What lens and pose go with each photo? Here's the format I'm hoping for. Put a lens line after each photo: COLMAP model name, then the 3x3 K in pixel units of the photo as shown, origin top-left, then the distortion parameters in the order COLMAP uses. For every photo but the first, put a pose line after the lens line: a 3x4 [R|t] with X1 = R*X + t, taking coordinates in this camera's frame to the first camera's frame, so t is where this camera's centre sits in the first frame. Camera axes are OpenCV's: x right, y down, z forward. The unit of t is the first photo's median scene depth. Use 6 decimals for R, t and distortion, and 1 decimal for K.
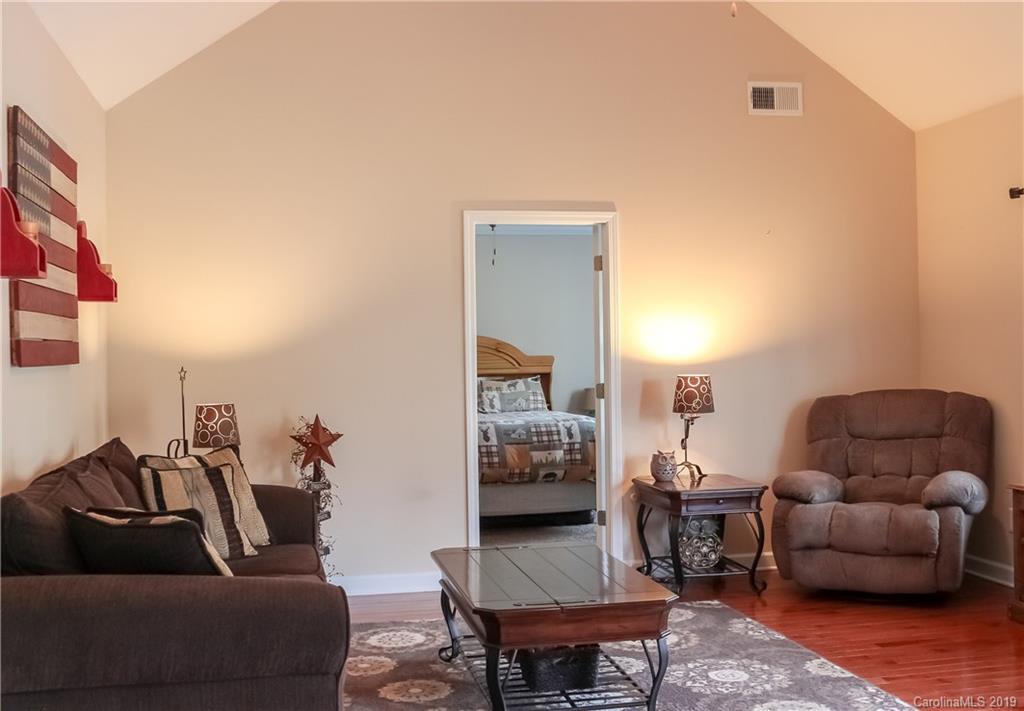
lens RADIAL K [[1141.1, 0, 512.0], [0, 1141.1, 355.5], [0, 0, 1]] dist [-0.101513, 0.006599]
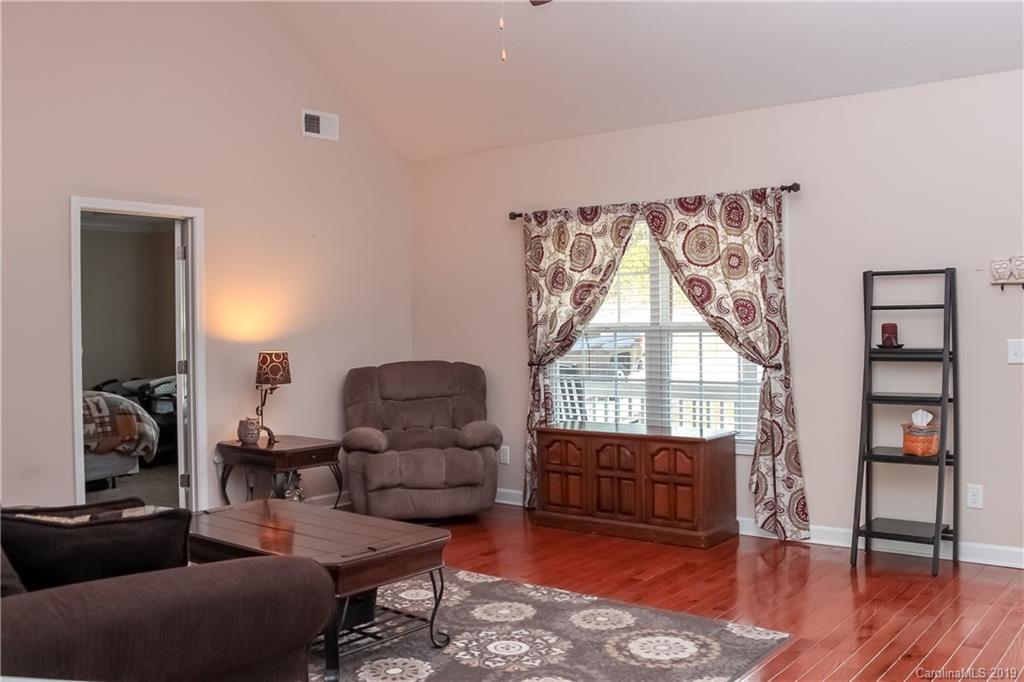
lens RADIAL K [[904.3, 0, 512.0], [0, 904.3, 341.0], [0, 0, 1]] dist [-0.148667, 0.002444]
pose [[0.779334, -0.005972, 0.626580, -0.196349], [0.006900, 0.999976, 0.000949, 0.006048], [-0.626571, 0.003584, 0.779356, 0.109447]]
